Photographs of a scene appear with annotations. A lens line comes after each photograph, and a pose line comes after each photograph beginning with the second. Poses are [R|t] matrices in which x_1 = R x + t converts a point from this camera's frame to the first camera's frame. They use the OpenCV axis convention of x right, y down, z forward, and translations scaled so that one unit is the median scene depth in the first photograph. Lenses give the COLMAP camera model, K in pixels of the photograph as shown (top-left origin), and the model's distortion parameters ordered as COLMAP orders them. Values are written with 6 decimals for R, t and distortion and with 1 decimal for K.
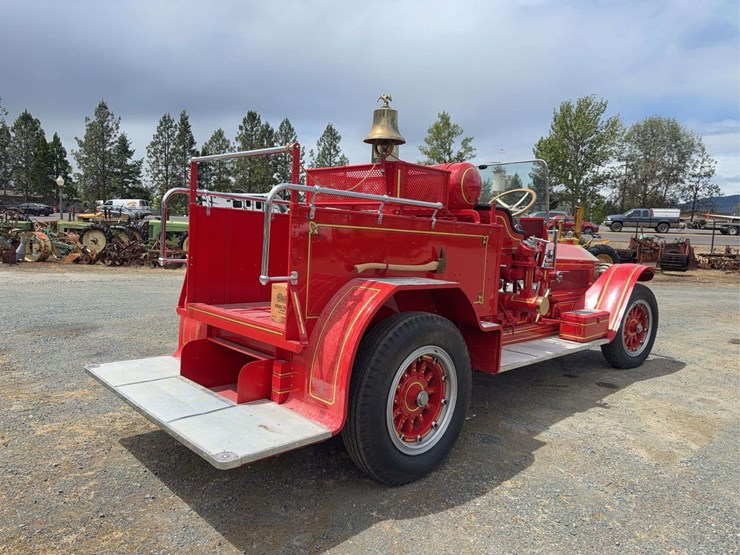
lens RADIAL K [[502.8, 0, 370.0], [0, 502.8, 277.5], [0, 0, 1]] dist [0.009690, 0.001635]
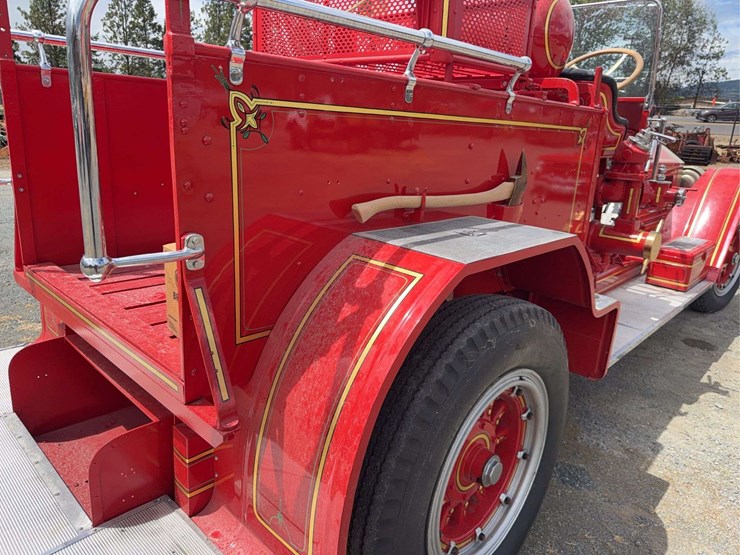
lens RADIAL K [[512.6, 0, 370.0], [0, 512.6, 277.5], [0, 0, 1]] dist [-0.000661, -0.002795]
pose [[0.999565, -0.007939, 0.028401, -0.019979], [0.001880, 0.978280, 0.207281, -0.036100], [-0.029429, -0.207137, 0.977869, 0.384468]]
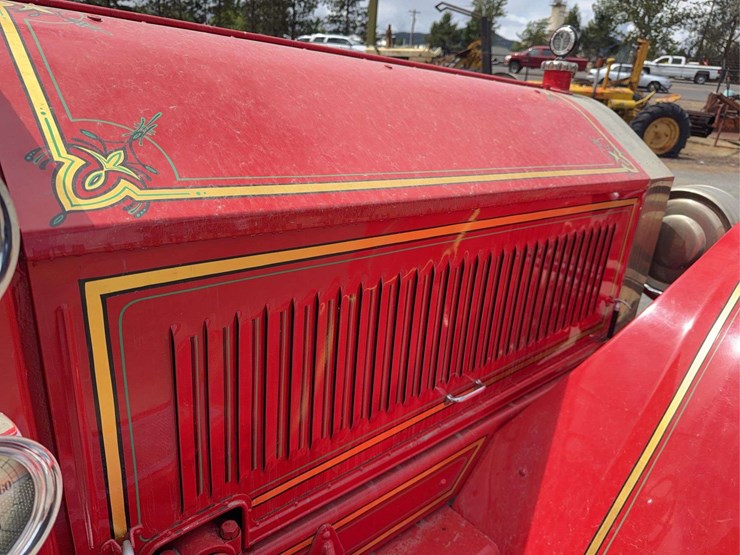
lens RADIAL K [[539.0, 0, 368.7], [0, 539.0, 279.9], [0, 0, 1]] dist [0.001880, -0.005354]
pose [[0.997685, 0.060200, -0.031633, 0.469610], [-0.049317, 0.960762, 0.272953, -0.069914], [0.046824, -0.270761, 0.961507, 1.069994]]
